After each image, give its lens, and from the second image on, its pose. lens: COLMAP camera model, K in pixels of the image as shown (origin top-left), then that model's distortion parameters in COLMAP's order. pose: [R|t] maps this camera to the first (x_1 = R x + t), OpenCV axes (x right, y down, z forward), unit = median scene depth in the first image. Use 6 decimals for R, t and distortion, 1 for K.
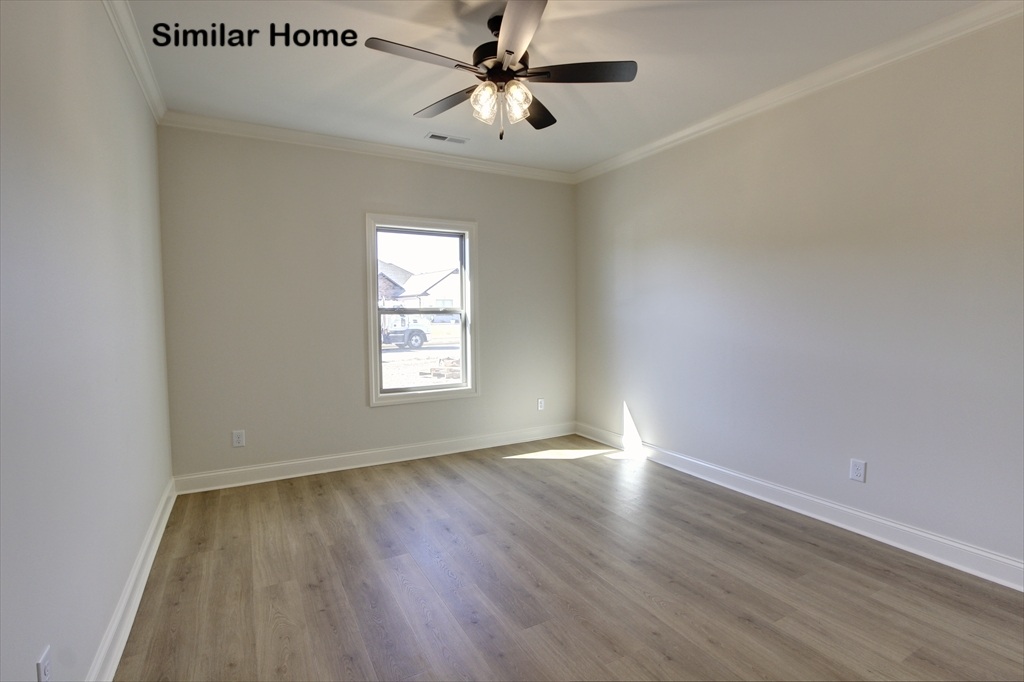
lens RADIAL K [[485.1, 0, 503.4], [0, 485.1, 341.0], [0, 0, 1]] dist [-0.026826, 0.009782]
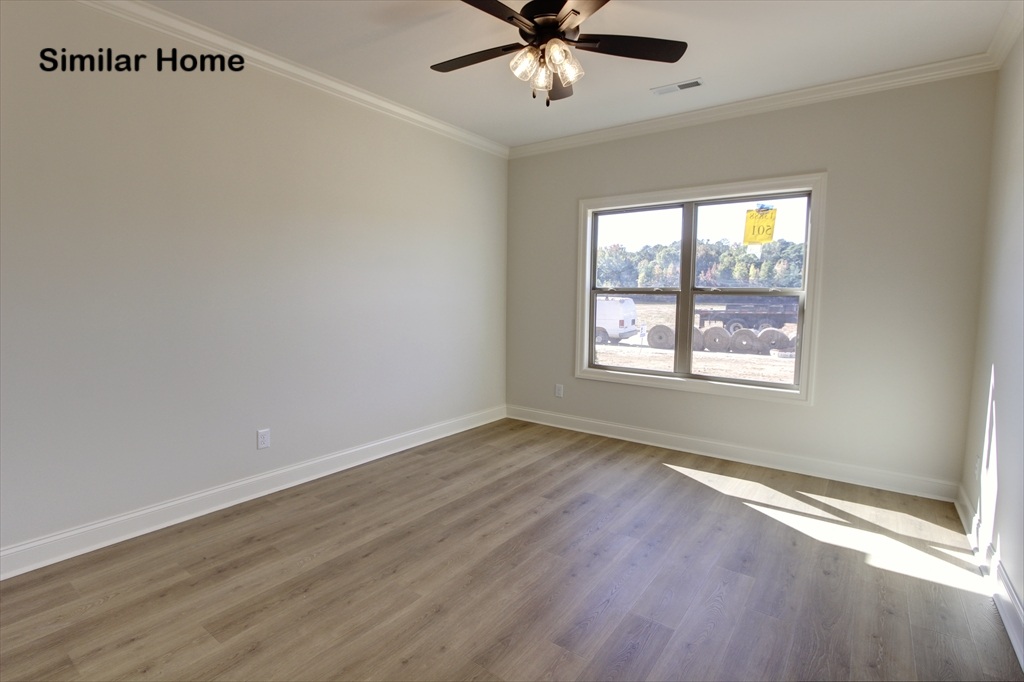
lens RADIAL K [[485.1, 0, 503.4], [0, 485.1, 341.0], [0, 0, 1]] dist [-0.026826, 0.009782]
pose [[0.422728, 0.099532, -0.900774, 0.594352], [-0.064787, 0.994727, 0.079509, -0.022354], [0.903938, 0.024748, 0.426947, 0.349165]]
